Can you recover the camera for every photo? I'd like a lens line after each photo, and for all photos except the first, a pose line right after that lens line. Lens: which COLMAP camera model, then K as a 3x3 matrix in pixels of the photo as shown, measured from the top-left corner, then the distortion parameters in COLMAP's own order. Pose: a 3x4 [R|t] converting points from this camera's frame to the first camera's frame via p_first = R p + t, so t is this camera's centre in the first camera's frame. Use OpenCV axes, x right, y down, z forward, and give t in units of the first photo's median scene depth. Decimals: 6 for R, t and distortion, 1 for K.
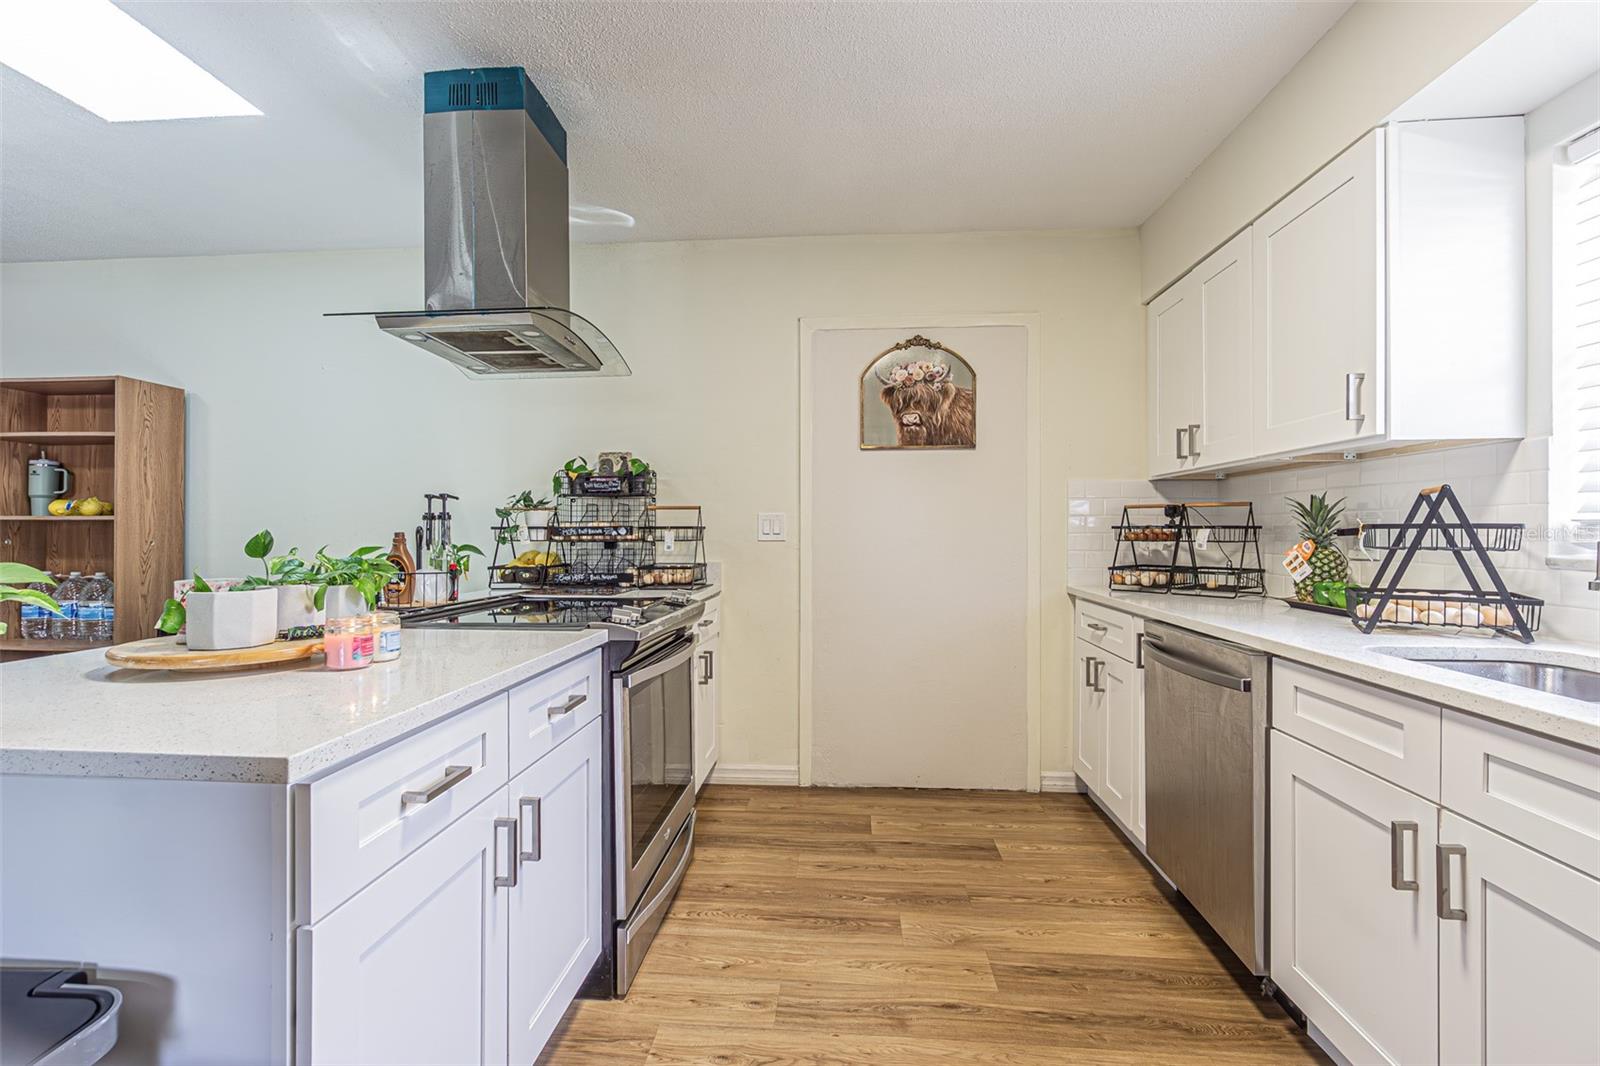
lens RADIAL K [[693.4, 0, 790.7], [0, 693.4, 533.3], [0, 0, 1]] dist [-0.004399, -0.000334]
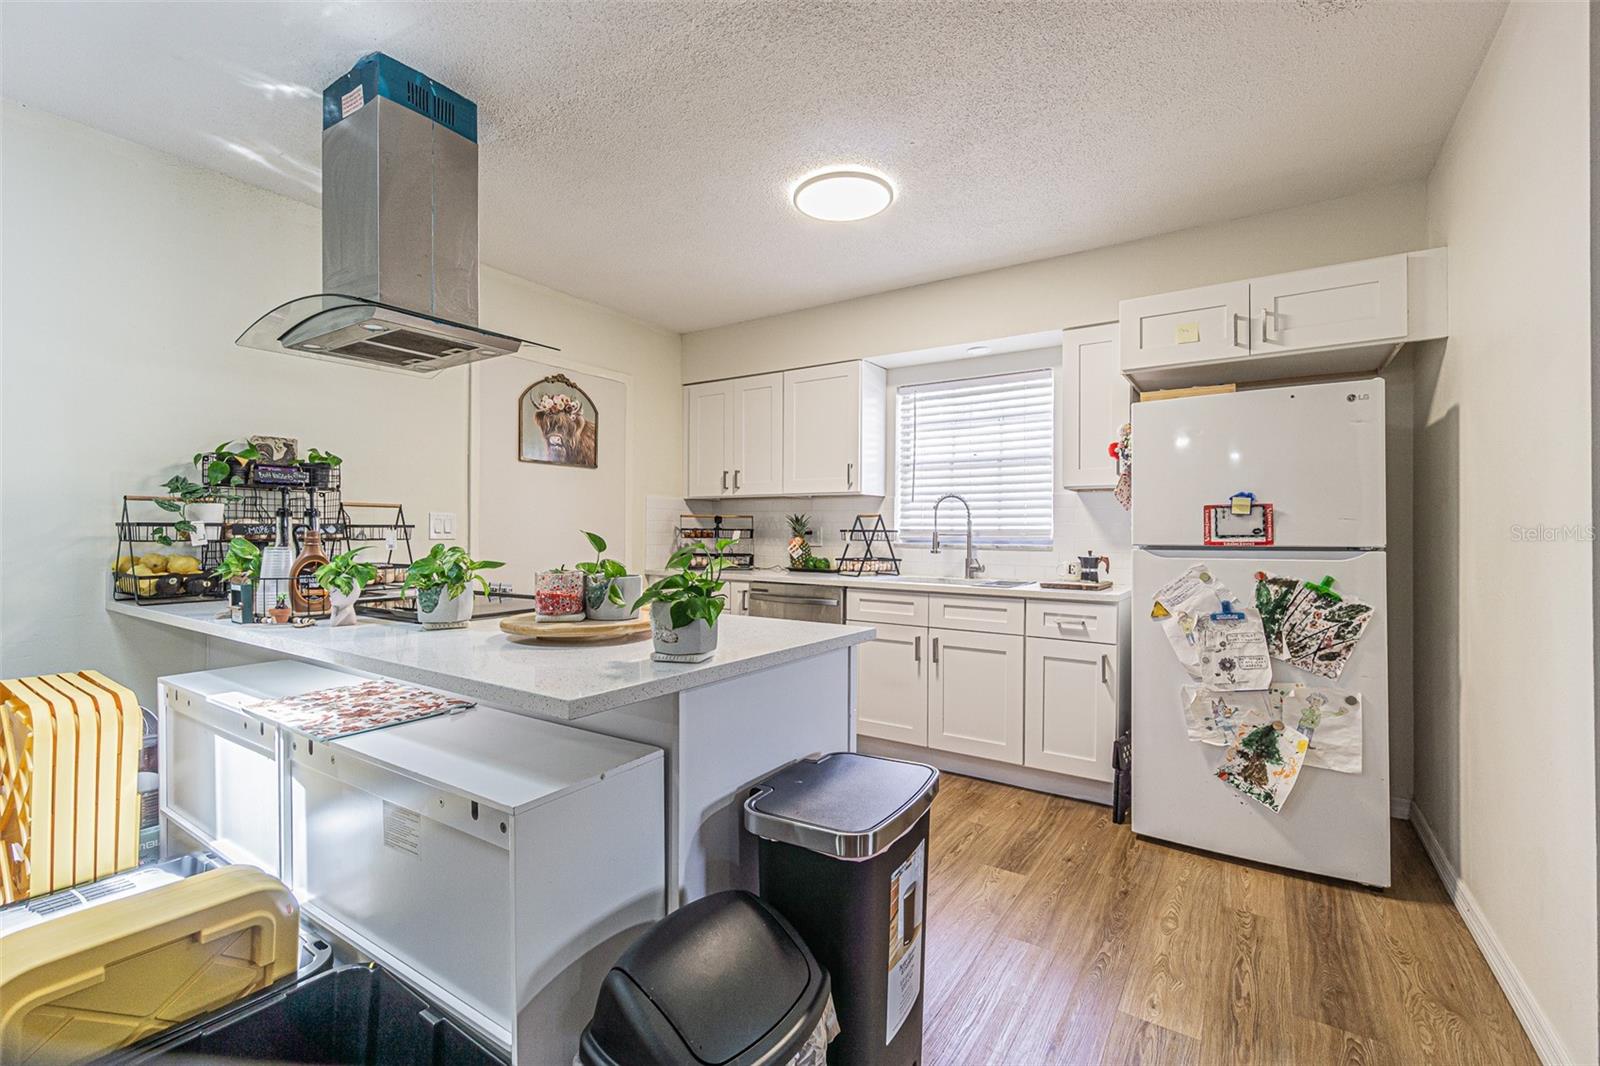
lens RADIAL K [[693.4, 0, 797.9], [0, 693.4, 531.4], [0, 0, 1]] dist [-0.004399, -0.000334]
pose [[0.489281, 0.004367, 0.872115, -0.716695], [-0.003439, 0.999989, -0.003077, 0.000144], [-0.872120, -0.001494, 0.489291, 0.017690]]
